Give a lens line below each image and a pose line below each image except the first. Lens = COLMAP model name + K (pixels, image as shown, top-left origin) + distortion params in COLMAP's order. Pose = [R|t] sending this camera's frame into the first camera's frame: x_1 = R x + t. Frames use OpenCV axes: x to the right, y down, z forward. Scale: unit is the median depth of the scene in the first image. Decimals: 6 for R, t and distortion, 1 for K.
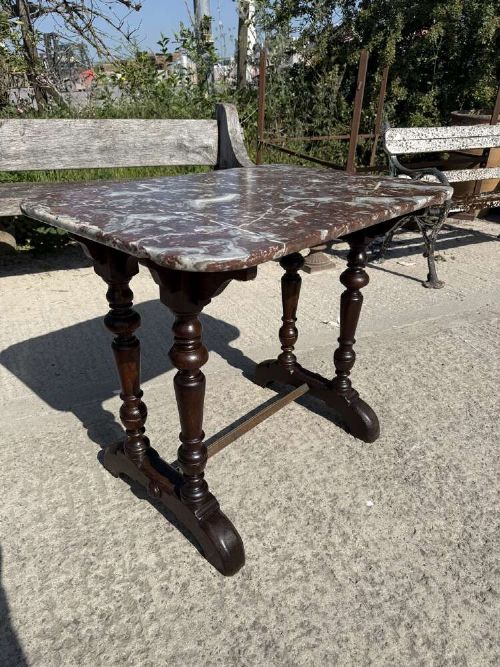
lens RADIAL K [[478.0, 0, 252.3], [0, 478.0, 338.9], [0, 0, 1]] dist [0.014852, -0.032388]
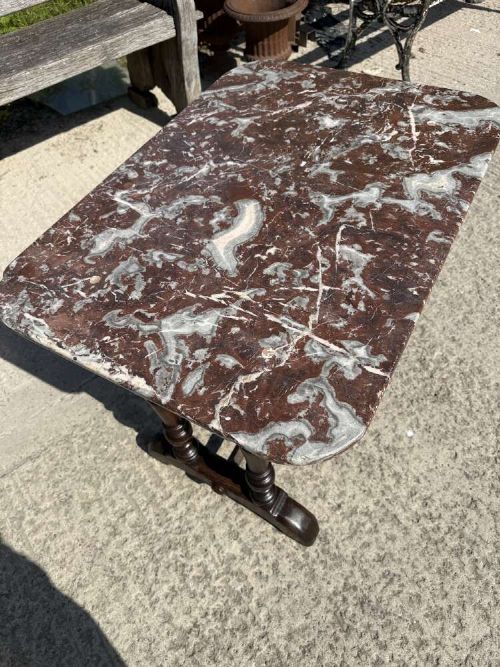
lens RADIAL K [[478.0, 0, 249.9], [0, 478.0, 334.8], [0, 0, 1]] dist [0.014852, -0.032388]
pose [[0.970406, -0.233900, 0.060029, -0.115579], [0.184110, 0.877489, 0.442850, -0.391903], [-0.156257, -0.418693, 0.894584, 0.191692]]
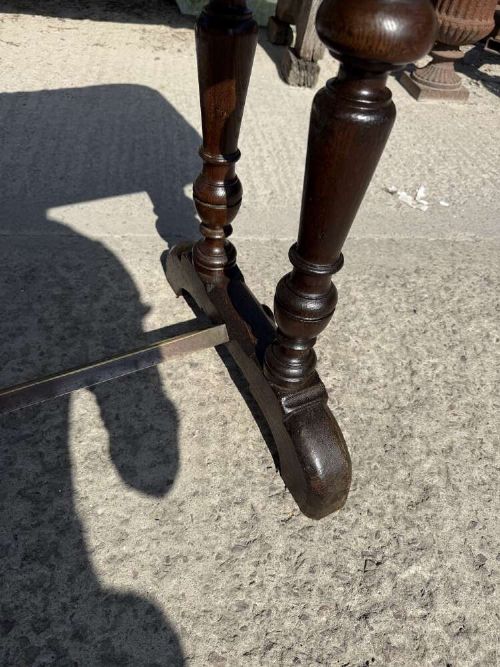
lens RADIAL K [[480.0, 0, 251.2], [0, 480.0, 337.6], [0, 0, 1]] dist [0.002652, -0.021428]
pose [[0.940194, 0.296419, -0.167843, 0.261503], [-0.229028, 0.914809, 0.332671, -0.049542], [0.252154, -0.274334, 0.927987, 0.770868]]
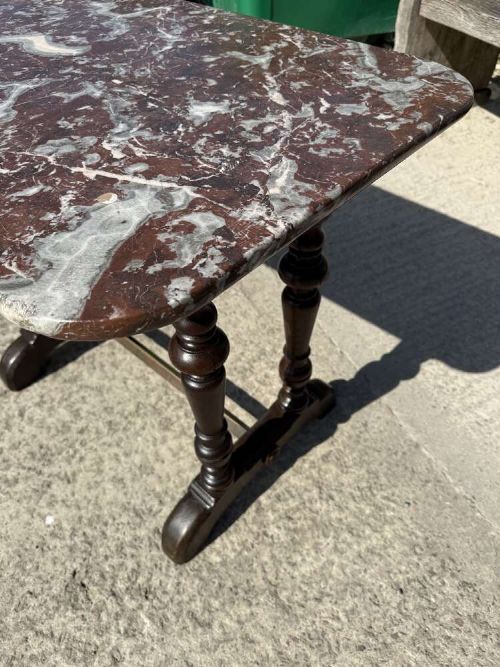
lens RADIAL K [[478.0, 0, 247.9], [0, 478.0, 335.1], [0, 0, 1]] dist [0.014852, -0.032388]
pose [[0.004268, 0.730135, -0.683290, 0.562377], [-0.443912, 0.613663, 0.652962, -0.495968], [0.896060, 0.300534, 0.326735, 0.949683]]
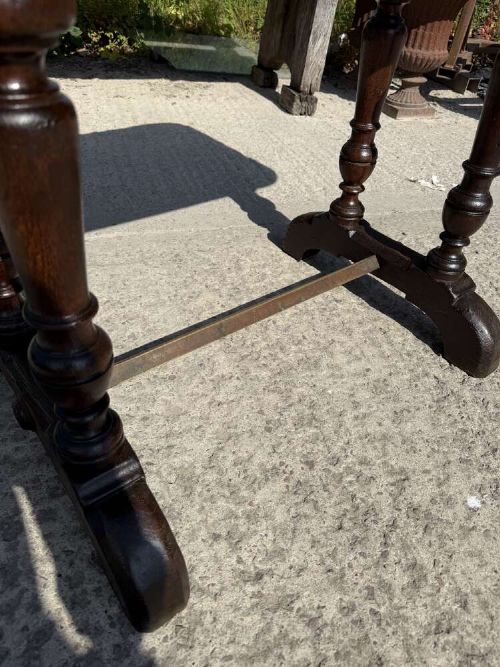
lens RADIAL K [[478.0, 0, 250.2], [0, 478.0, 341.4], [0, 0, 1]] dist [0.014852, -0.032388]
pose [[0.986223, 0.144231, -0.080999, 0.038510], [-0.123454, 0.967669, 0.219946, 0.108984], [0.110103, -0.206916, 0.972144, 0.542263]]
